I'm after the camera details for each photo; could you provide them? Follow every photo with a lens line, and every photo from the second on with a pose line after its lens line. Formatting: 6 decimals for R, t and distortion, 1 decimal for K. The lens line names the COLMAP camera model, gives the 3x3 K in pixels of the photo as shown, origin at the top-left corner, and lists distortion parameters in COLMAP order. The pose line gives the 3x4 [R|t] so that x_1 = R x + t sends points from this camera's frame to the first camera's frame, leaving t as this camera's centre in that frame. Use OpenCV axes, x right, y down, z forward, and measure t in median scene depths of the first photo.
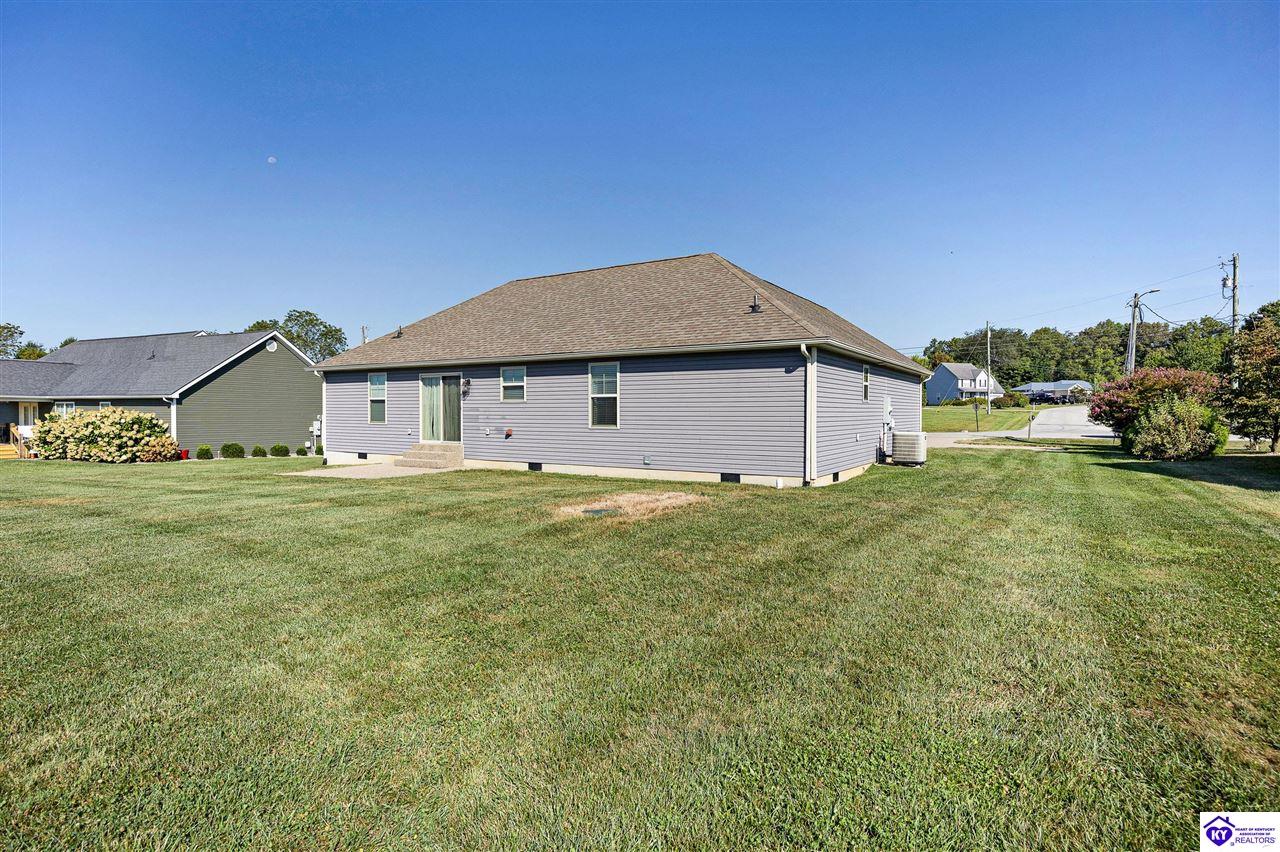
lens RADIAL K [[701.3, 0, 636.8], [0, 701.3, 418.4], [0, 0, 1]] dist [-0.003274, -0.000098]
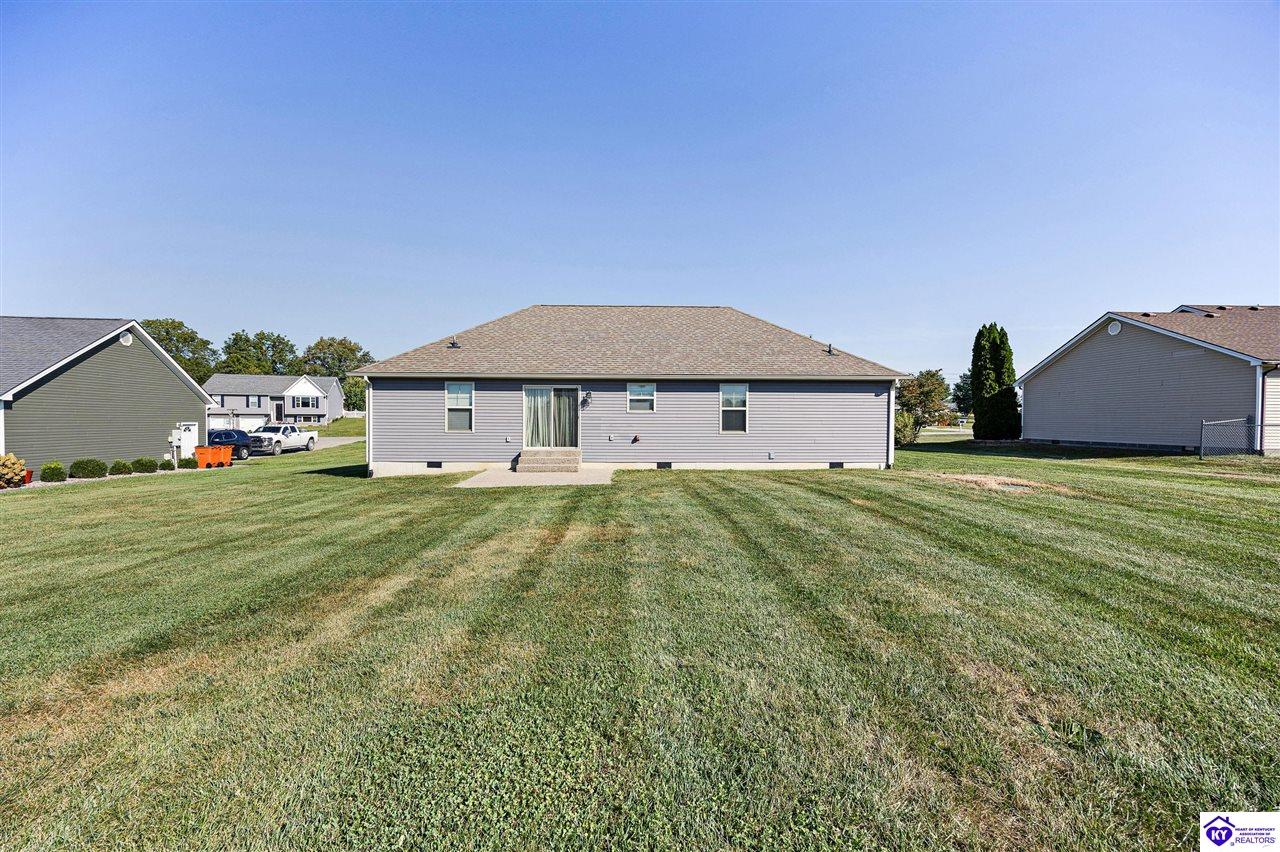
lens RADIAL K [[496.0, 0, 642.9], [0, 496.0, 426.9], [0, 0, 1]] dist [0.001123, -0.000110]
pose [[0.816637, -0.011542, 0.577036, -0.625999], [0.003329, 0.999878, 0.015288, -0.011235], [-0.577142, -0.010564, 0.816575, 0.287979]]
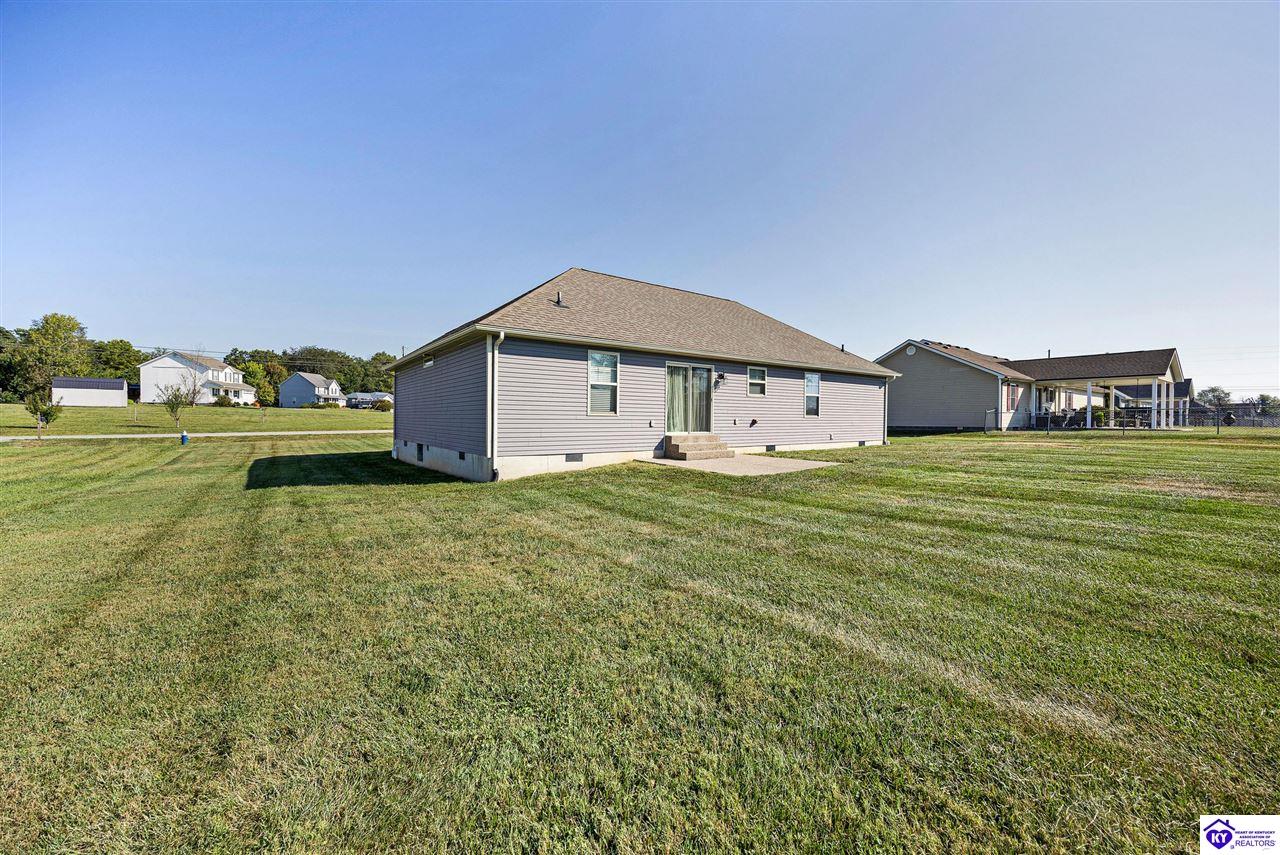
lens RADIAL K [[496.0, 0, 650.9], [0, 496.0, 429.1], [0, 0, 1]] dist [0.001123, -0.000110]
pose [[0.333332, -0.021297, 0.942569, -0.981200], [0.003789, 0.999767, 0.021250, 0.013050], [-0.942802, -0.003512, 0.333335, 0.837200]]
